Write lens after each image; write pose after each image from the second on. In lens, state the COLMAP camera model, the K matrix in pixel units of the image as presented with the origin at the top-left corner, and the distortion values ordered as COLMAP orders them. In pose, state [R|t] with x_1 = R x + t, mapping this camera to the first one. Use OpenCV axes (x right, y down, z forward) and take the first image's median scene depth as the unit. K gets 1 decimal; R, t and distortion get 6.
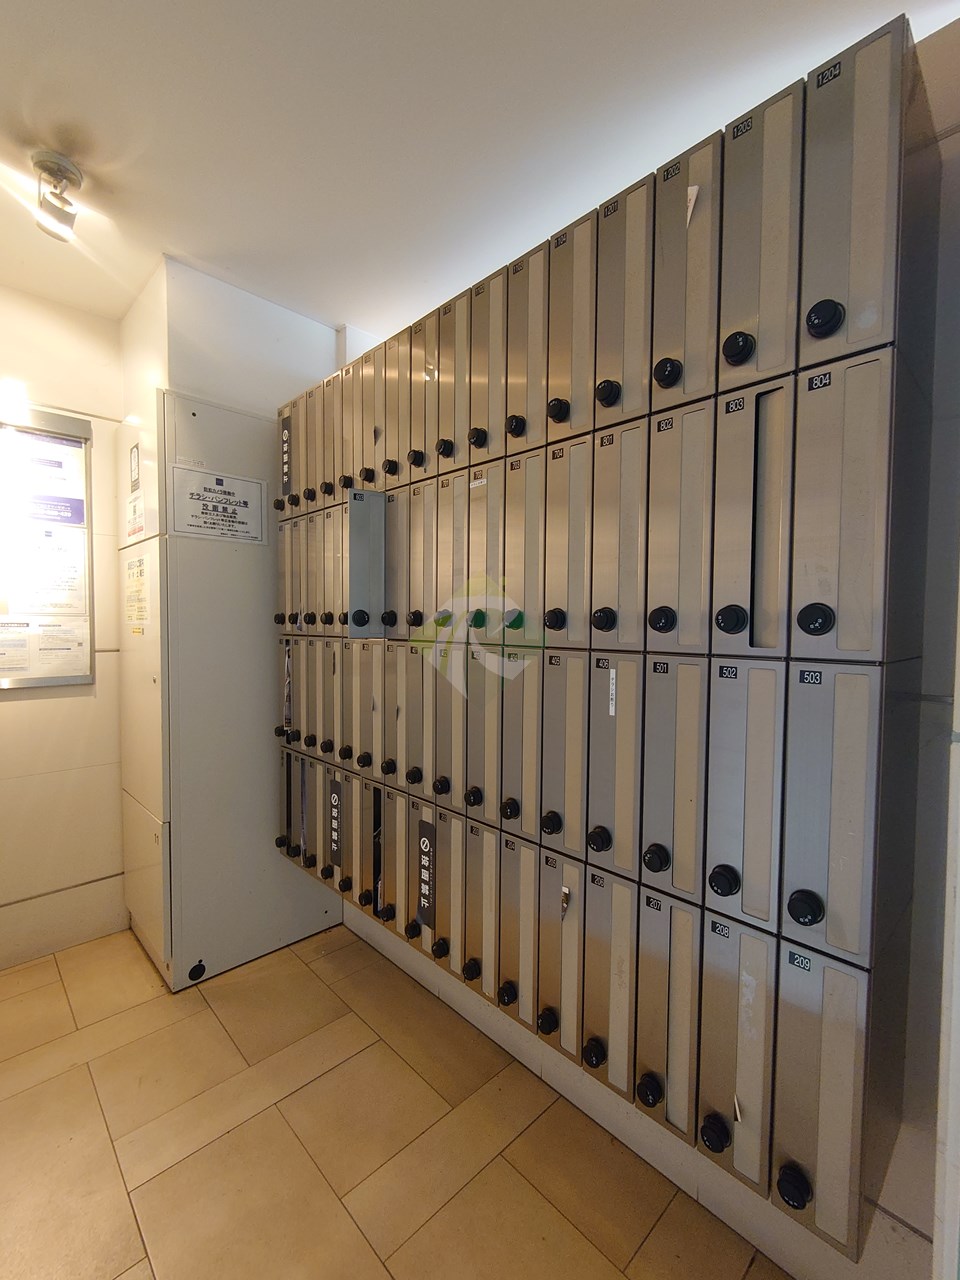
lens RADIAL K [[553.4, 0, 478.8], [0, 553.4, 641.8], [0, 0, 1]] dist [0.013605, -0.000012]
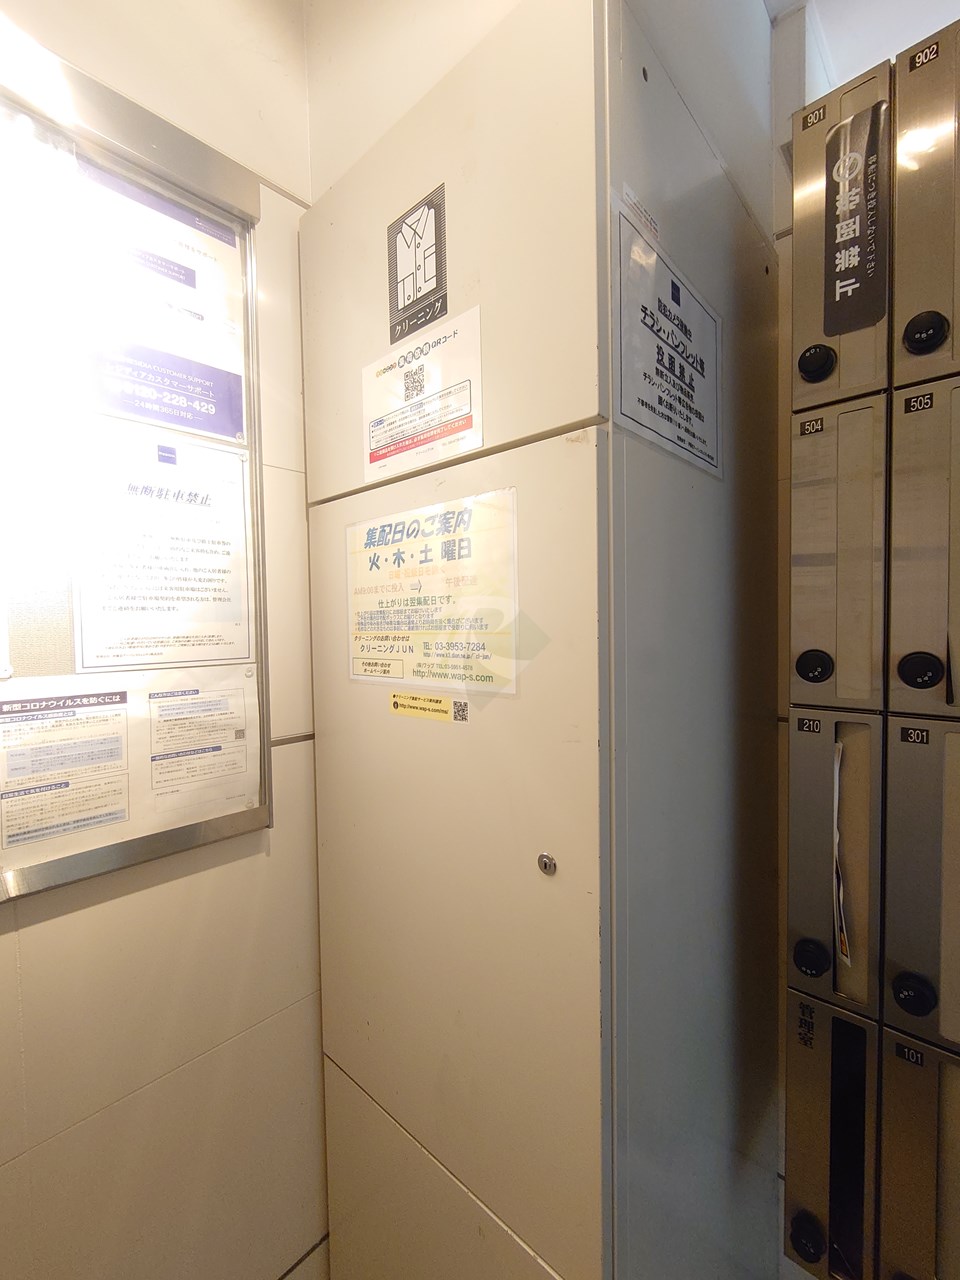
lens RADIAL K [[553.4, 0, 481.4], [0, 553.4, 645.4], [0, 0, 1]] dist [0.013605, -0.000012]
pose [[0.997548, -0.024719, 0.065476, -0.578761], [0.024907, 0.999688, -0.002046, -0.056112], [-0.065405, 0.003672, 0.997852, 0.600464]]
